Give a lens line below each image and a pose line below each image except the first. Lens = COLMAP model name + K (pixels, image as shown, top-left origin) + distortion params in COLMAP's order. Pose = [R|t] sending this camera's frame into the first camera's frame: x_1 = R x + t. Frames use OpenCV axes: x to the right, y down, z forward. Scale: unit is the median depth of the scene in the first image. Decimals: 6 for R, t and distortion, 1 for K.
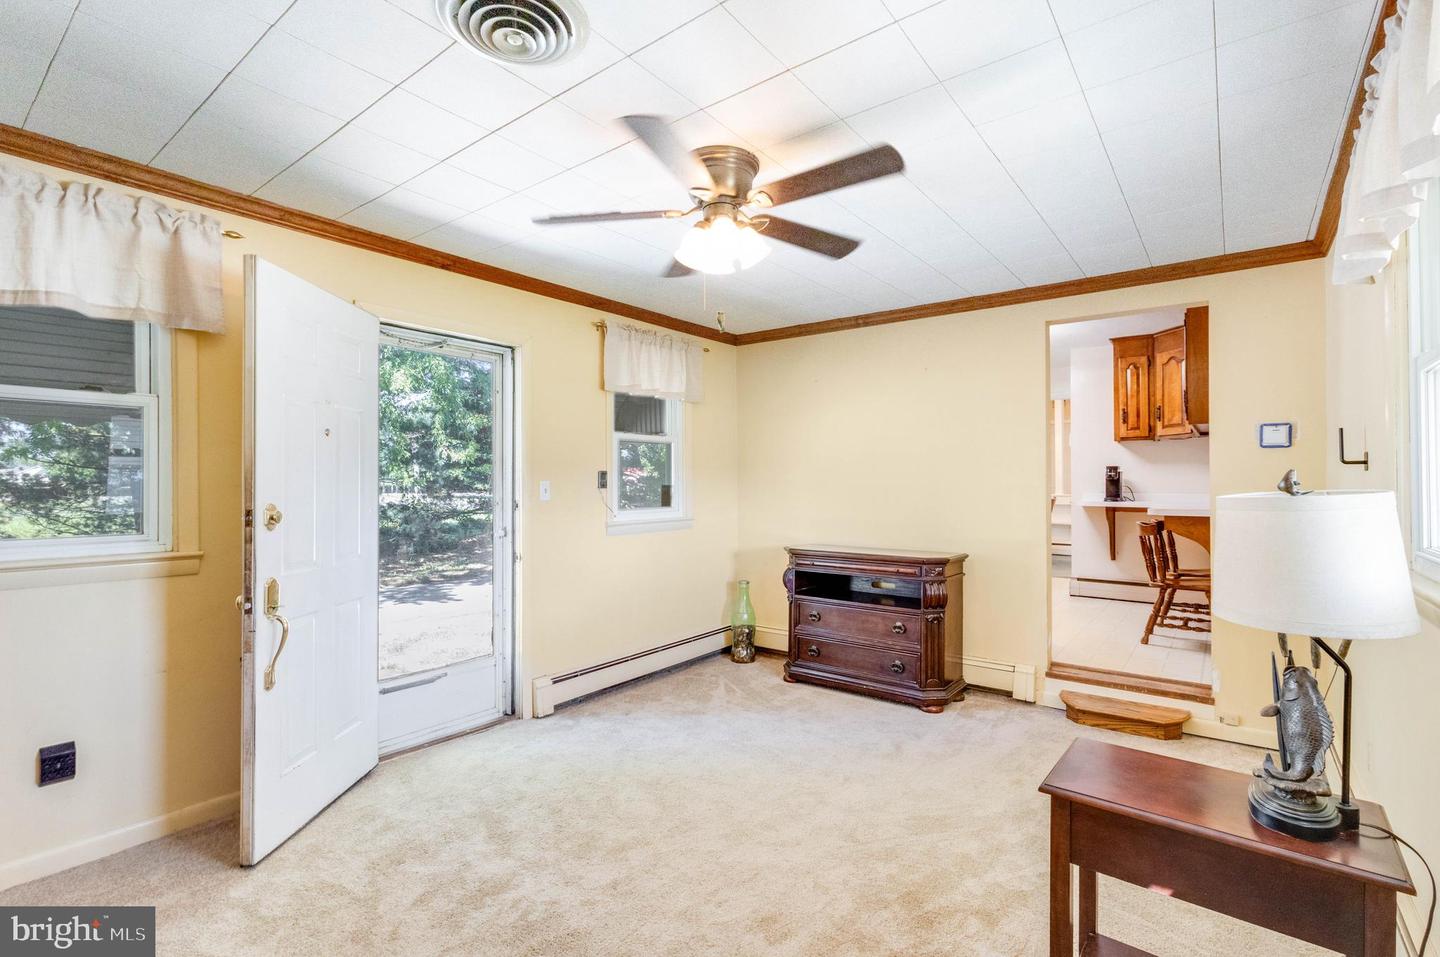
lens RADIAL K [[662.6, 0, 711.4], [0, 662.6, 505.3], [0, 0, 1]] dist [-0.000248, -0.000108]
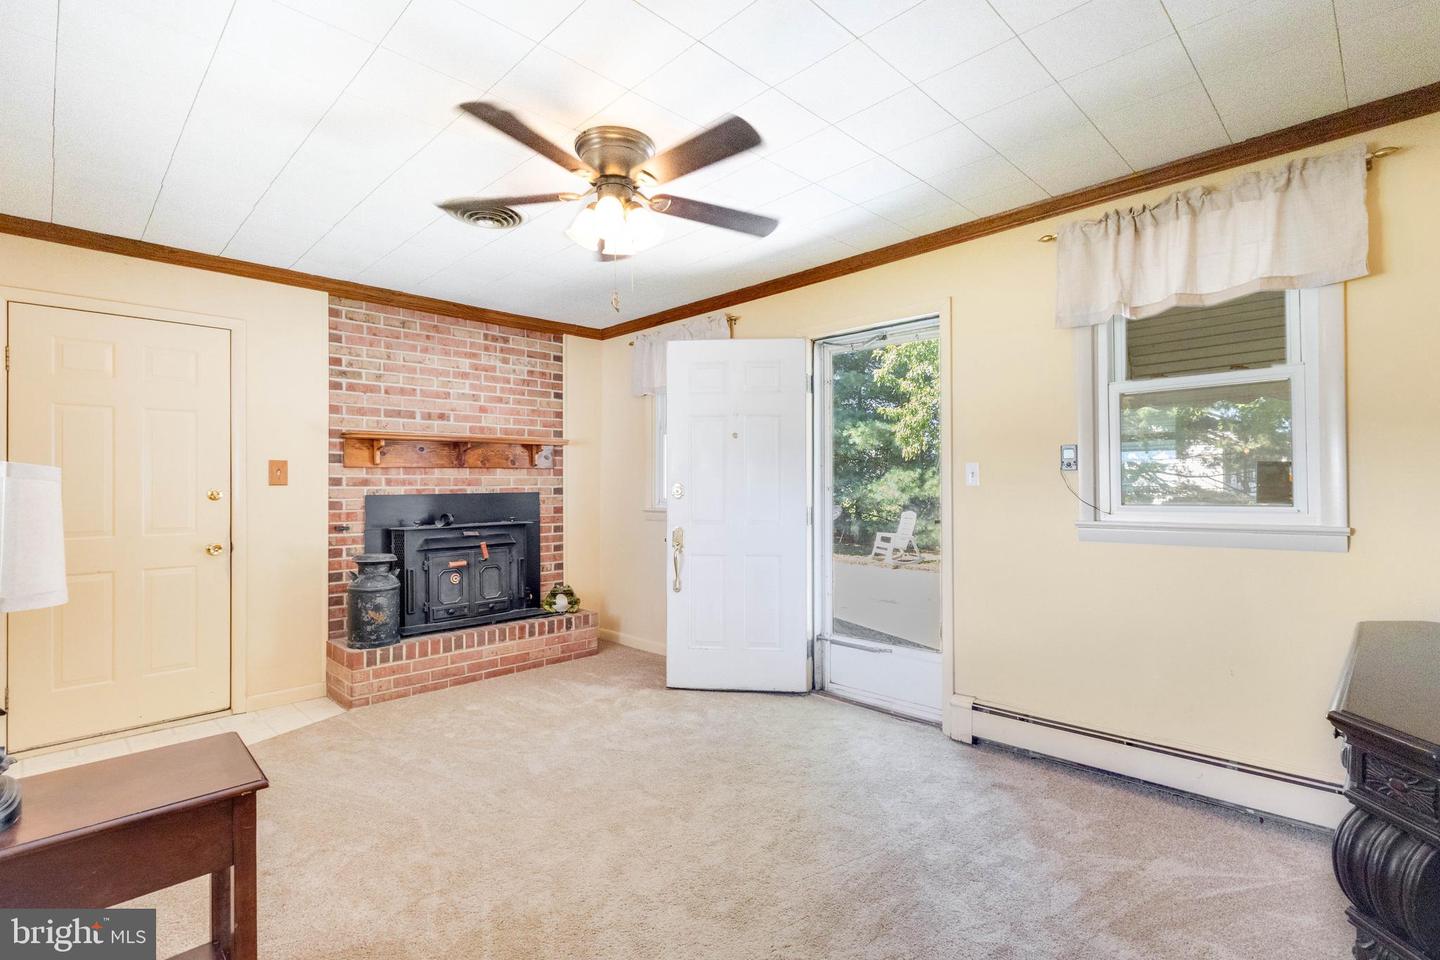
lens RADIAL K [[676.8, 0, 720.0], [0, 676.8, 480.0], [0, 0, 1]] dist [0.002780, 0.000345]
pose [[-0.121286, 0.016589, -0.992479, 0.630317], [-0.004361, 0.999842, 0.017245, -0.028333], [0.992608, 0.006420, -0.121194, 0.791309]]
